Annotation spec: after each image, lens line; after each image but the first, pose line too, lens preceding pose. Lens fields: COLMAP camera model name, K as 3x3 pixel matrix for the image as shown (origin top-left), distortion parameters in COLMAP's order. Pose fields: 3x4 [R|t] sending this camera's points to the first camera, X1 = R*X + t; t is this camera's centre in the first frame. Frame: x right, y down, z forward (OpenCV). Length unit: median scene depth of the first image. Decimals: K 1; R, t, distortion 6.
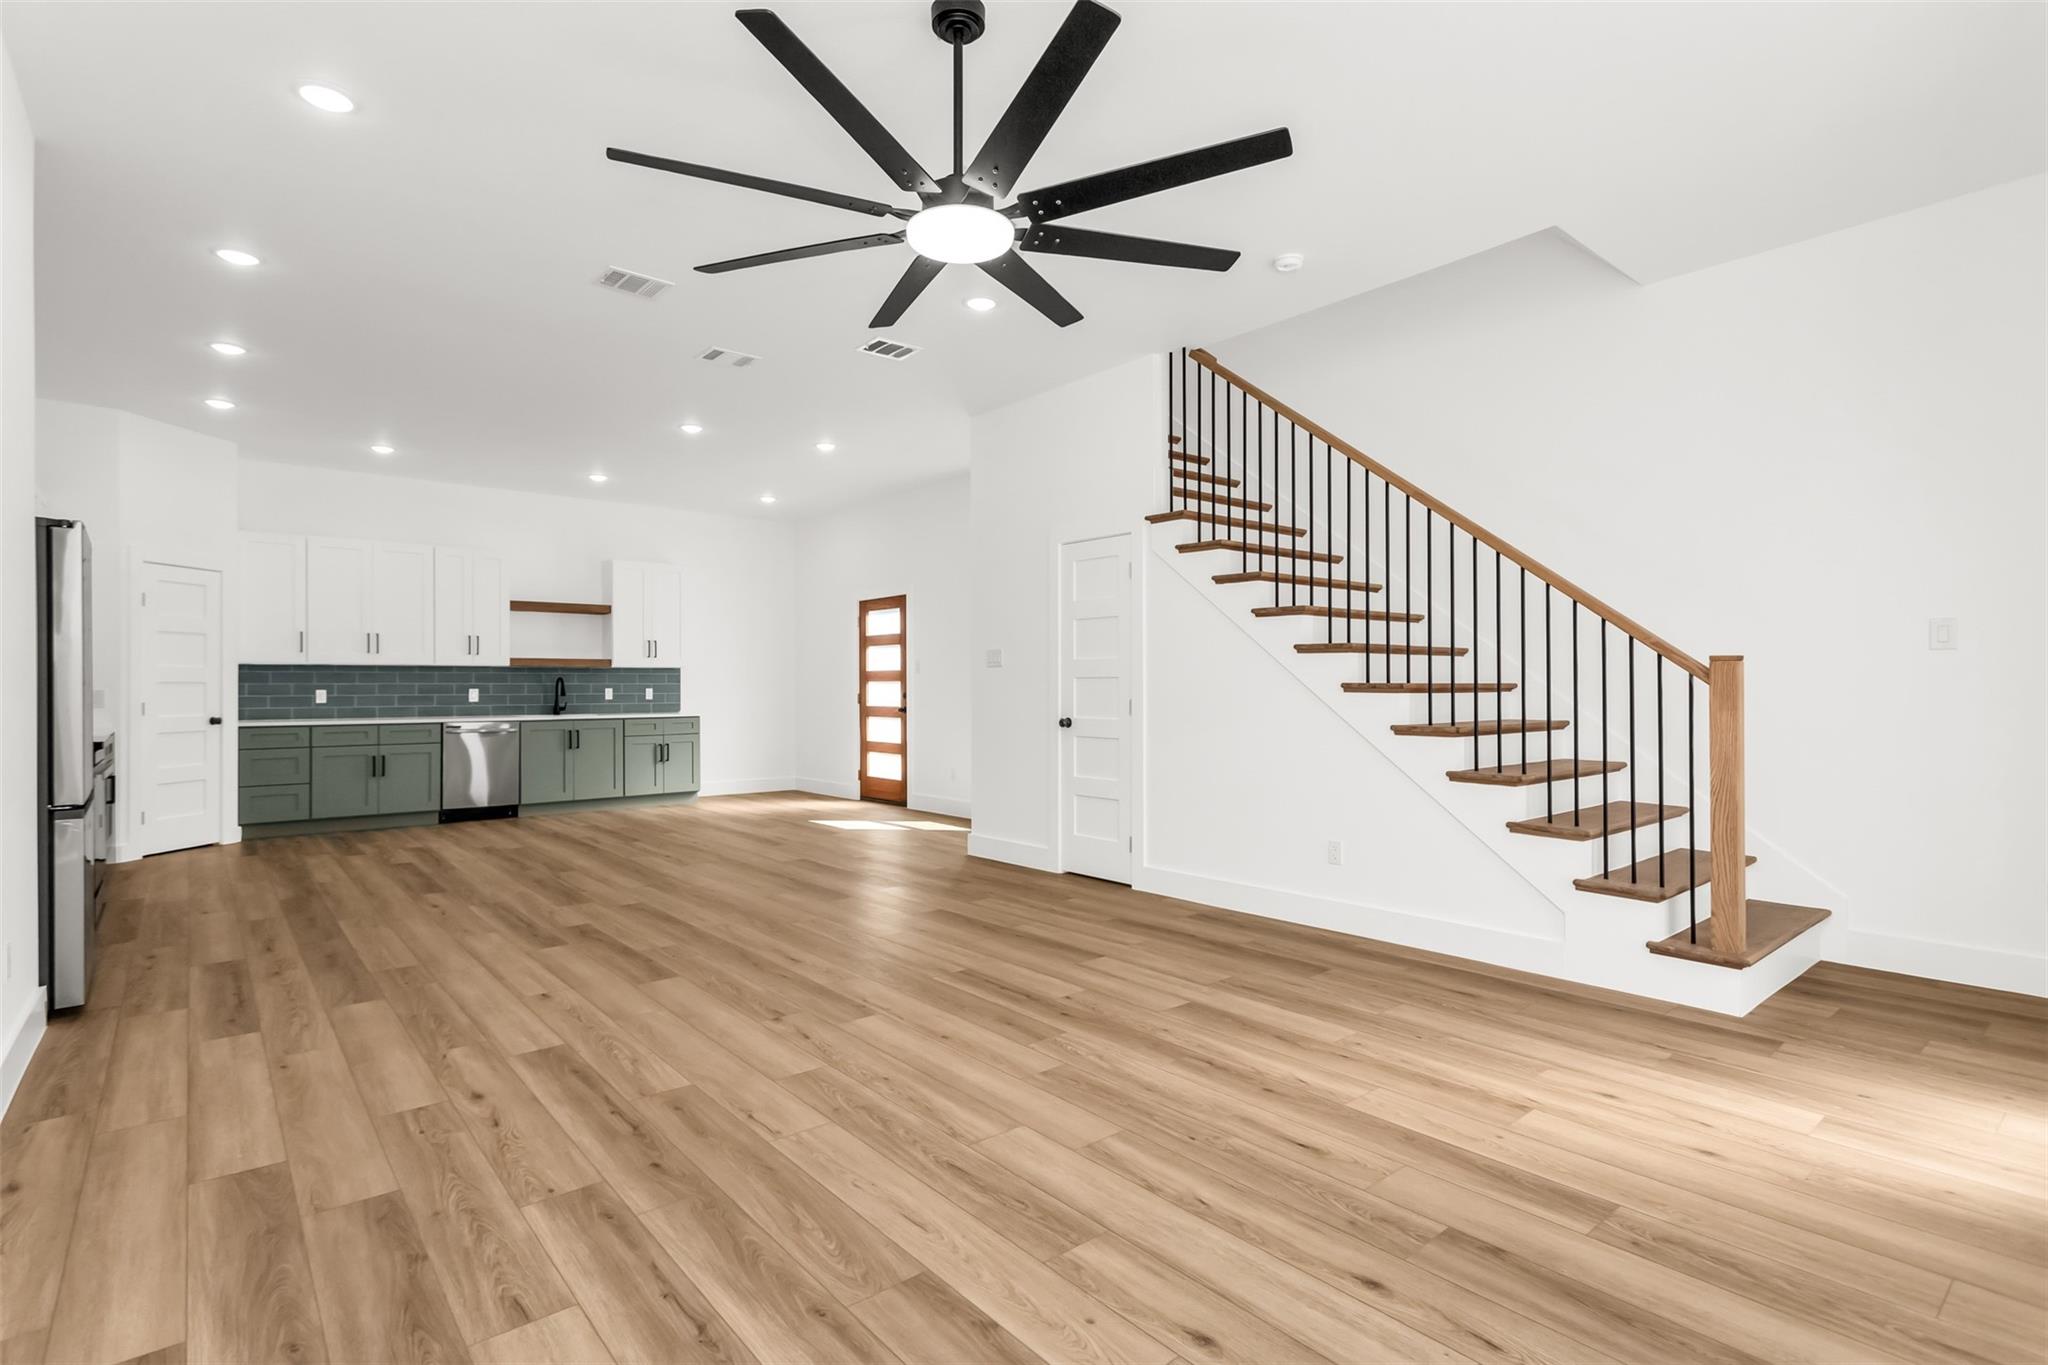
lens RADIAL K [[991.9, 0, 1025.3], [0, 991.9, 682.1], [0, 0, 1]] dist [0.002559, 0.001596]
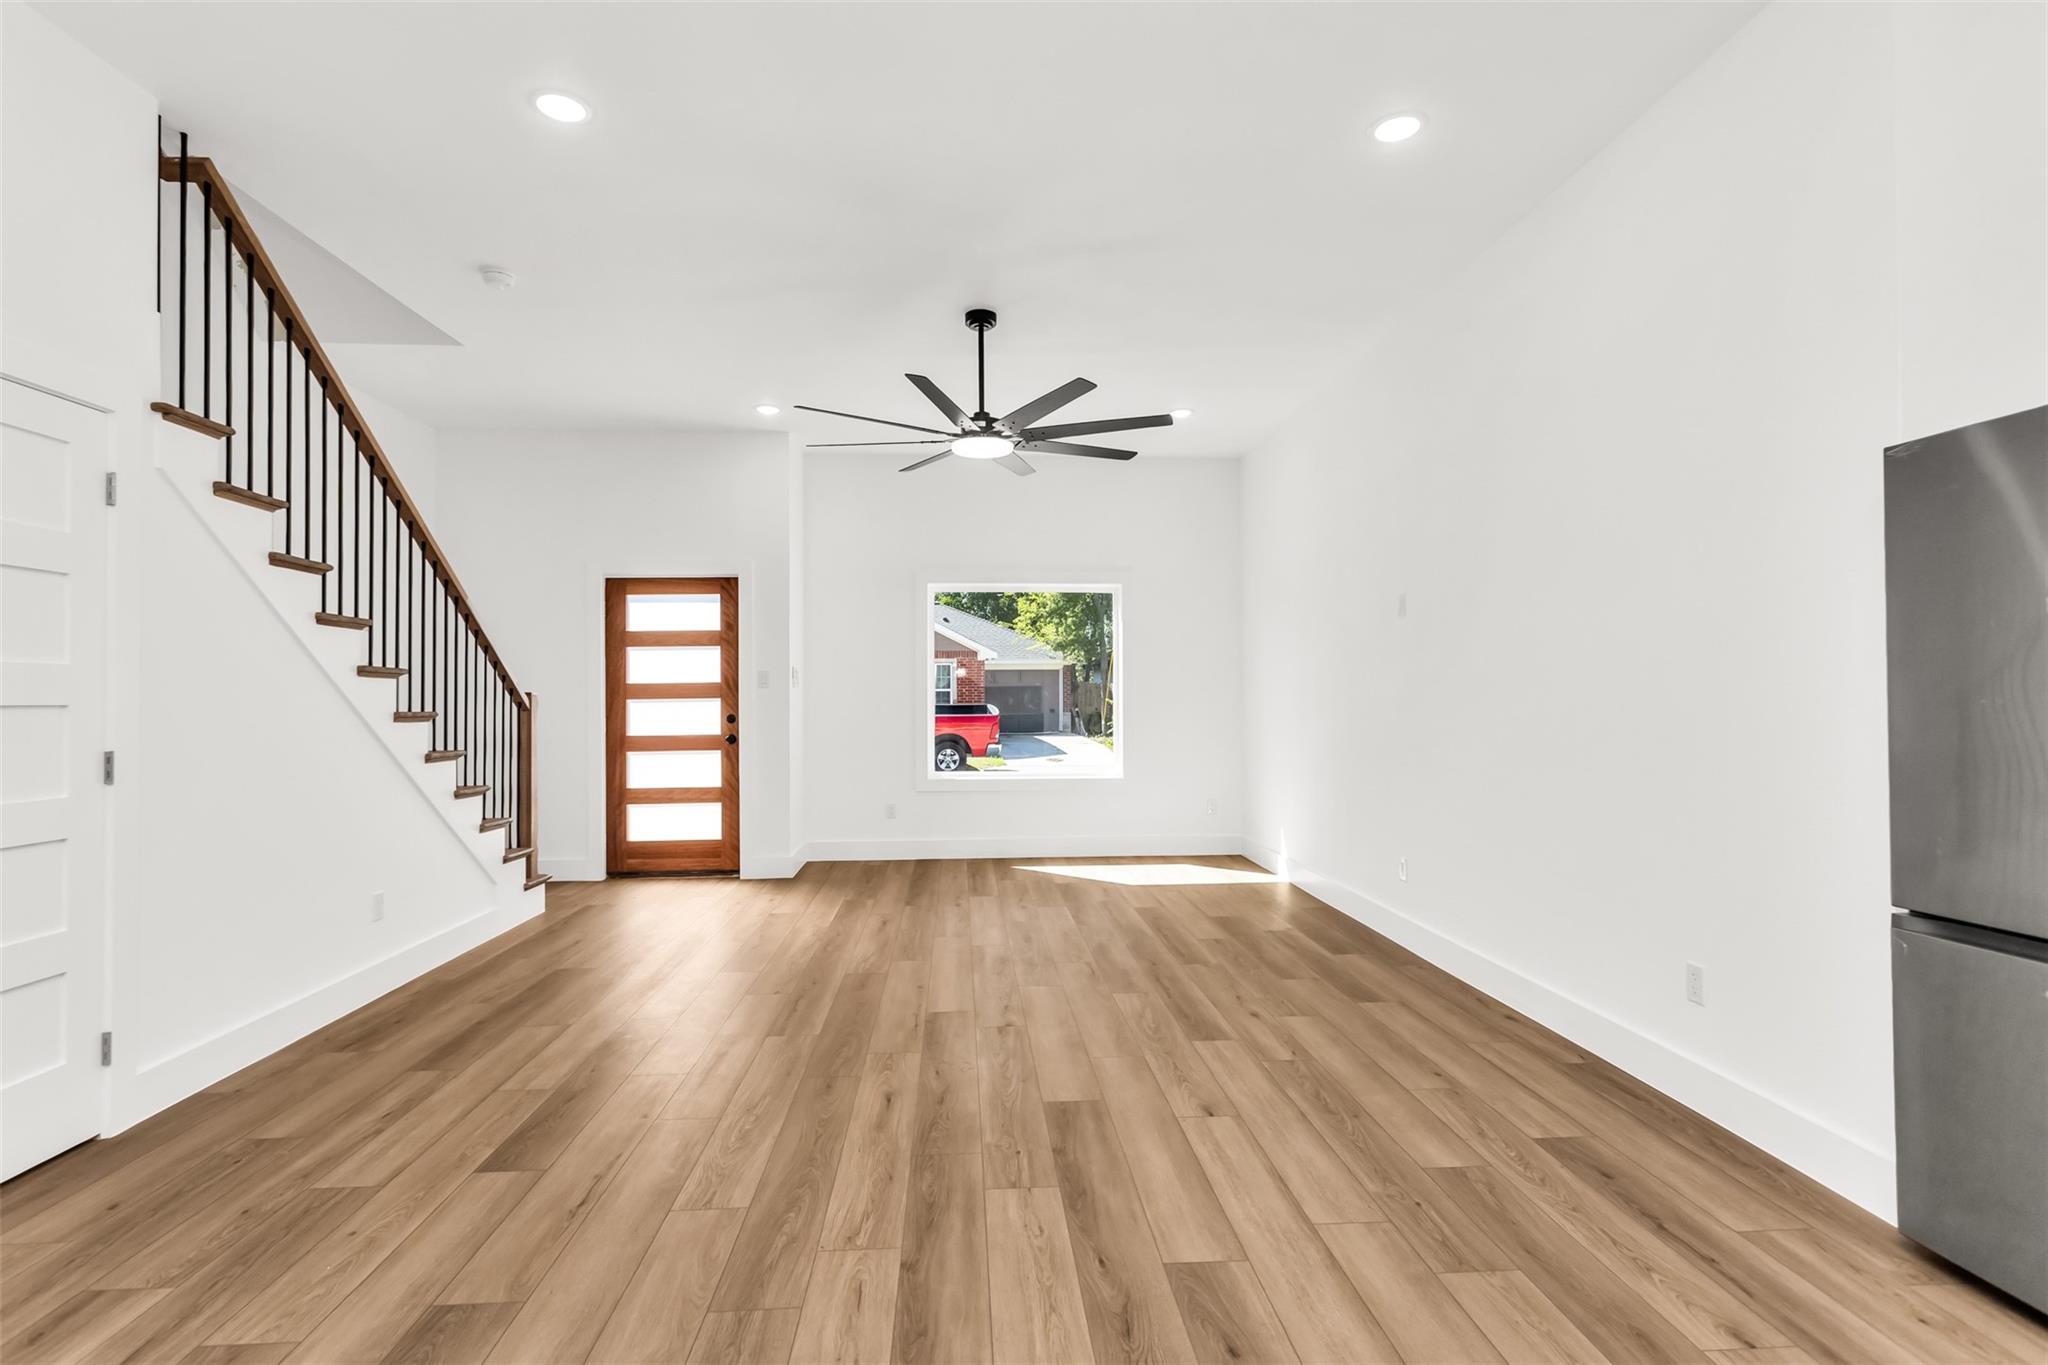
lens RADIAL K [[991.9, 0, 1019.9], [0, 991.9, 683.0], [0, 0, 1]] dist [0.002559, 0.001596]
pose [[-0.803426, 0.017634, 0.595143, -0.696176], [0.007581, 0.999783, -0.019389, -0.003983], [-0.595356, -0.011066, -0.803386, 1.433844]]
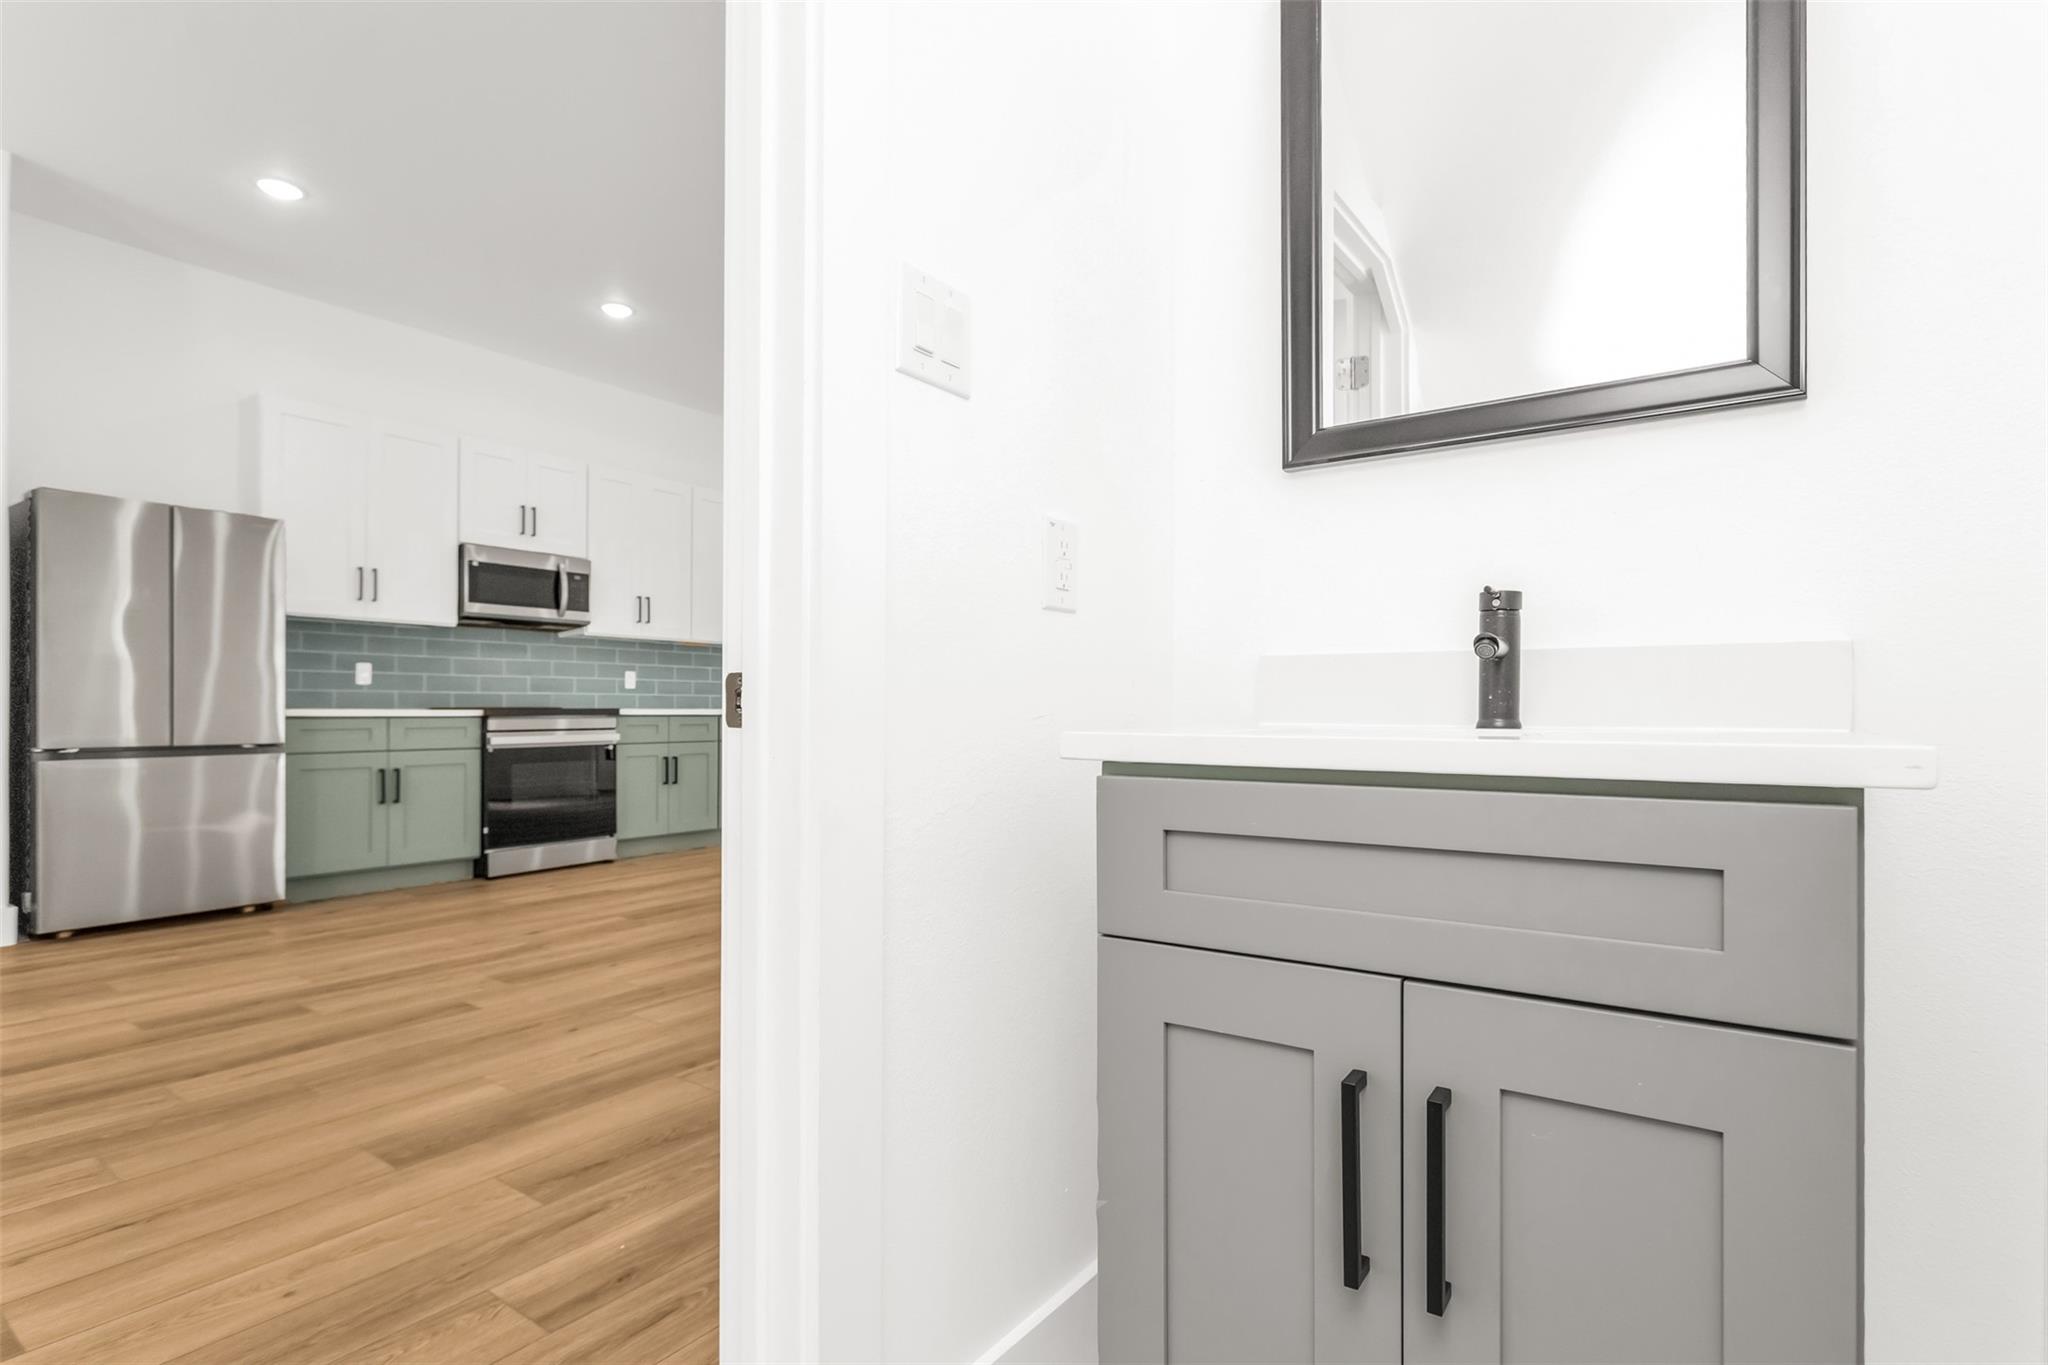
lens RADIAL K [[991.9, 0, 1028.5], [0, 991.9, 711.0], [0, 0, 1]] dist [0.002559, 0.001596]
pose [[0.262740, 0.010075, -0.964814, 0.293498], [-0.004352, 0.999948, 0.009257, 0.053818], [0.964857, 0.001766, 0.262770, 1.384921]]
